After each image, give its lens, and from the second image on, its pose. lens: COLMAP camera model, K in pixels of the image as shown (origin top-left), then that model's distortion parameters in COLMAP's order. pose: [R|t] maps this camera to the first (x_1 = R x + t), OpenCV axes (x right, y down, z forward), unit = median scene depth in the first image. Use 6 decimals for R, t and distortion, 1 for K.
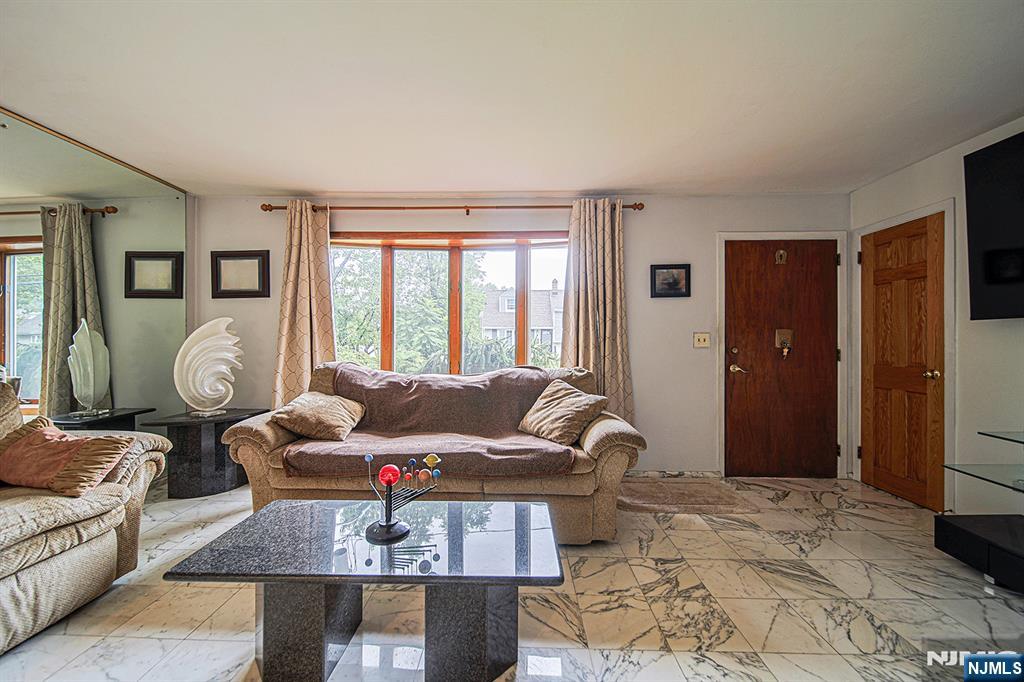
lens RADIAL K [[389.9, 0, 510.4], [0, 389.9, 336.7], [0, 0, 1]] dist [-0.001725, -0.000392]
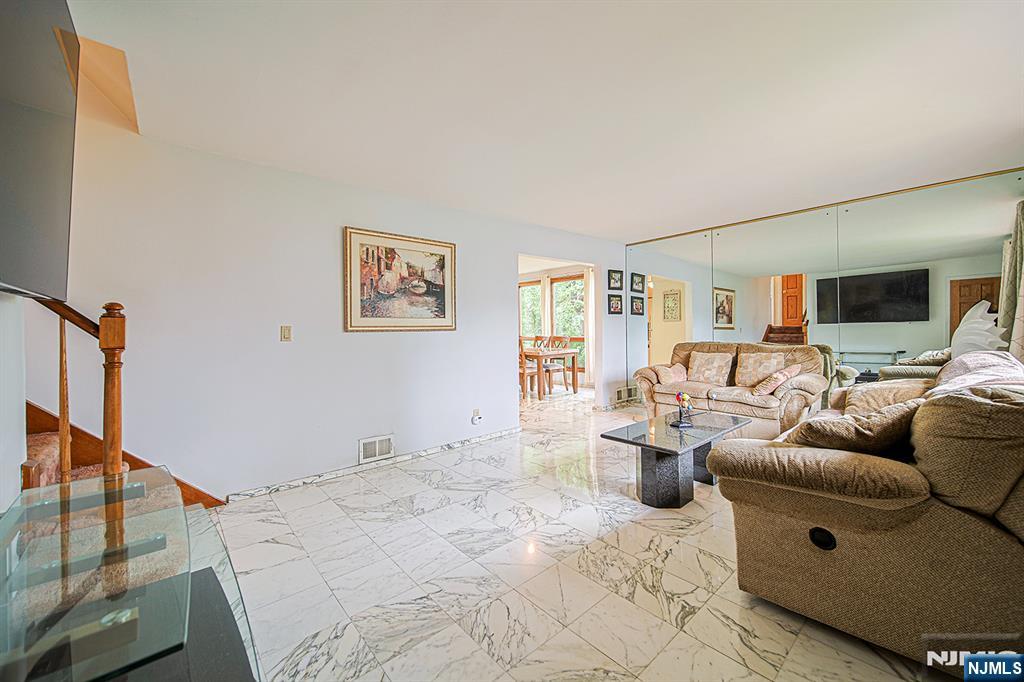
lens RADIAL K [[385.0, 0, 511.4], [0, 385.0, 327.1], [0, 0, 1]] dist [0.001798, -0.000074]
pose [[-0.739616, 0.002476, -0.673024, 0.810487], [0.018976, 0.999672, -0.017176, 0.007891], [0.672761, -0.025475, -0.739421, 0.929780]]
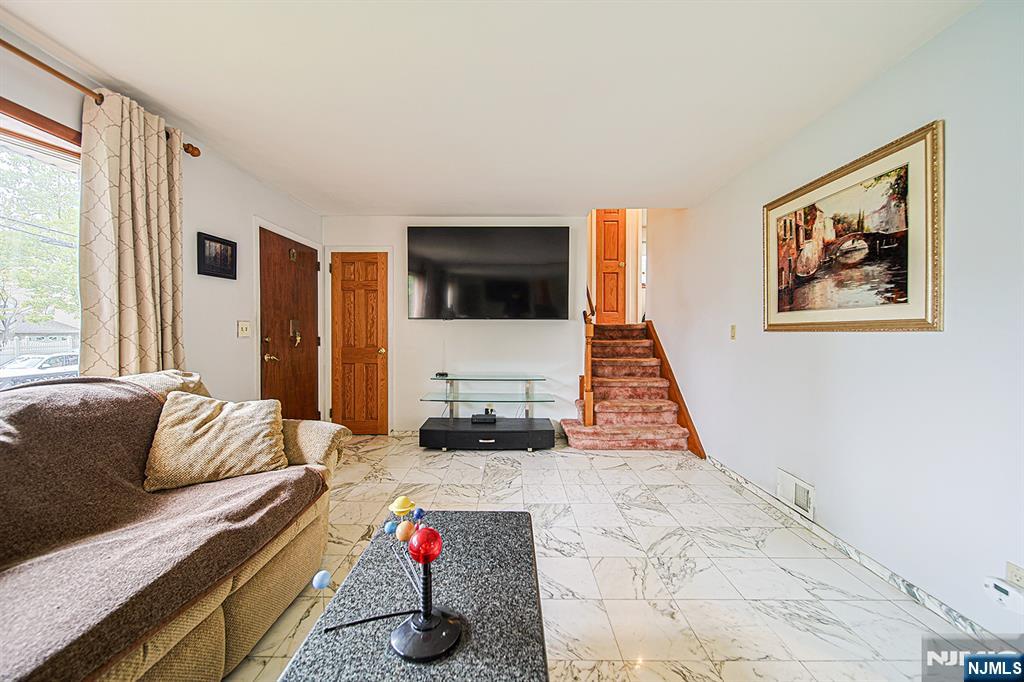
lens RADIAL K [[385.0, 0, 511.4], [0, 385.0, 327.1], [0, 0, 1]] dist [0.001798, -0.000074]
pose [[-0.026742, 0.009084, 0.999601, -0.471767], [-0.016334, 0.999821, -0.009523, 0.003249], [-0.999509, -0.016582, -0.026589, 0.440632]]
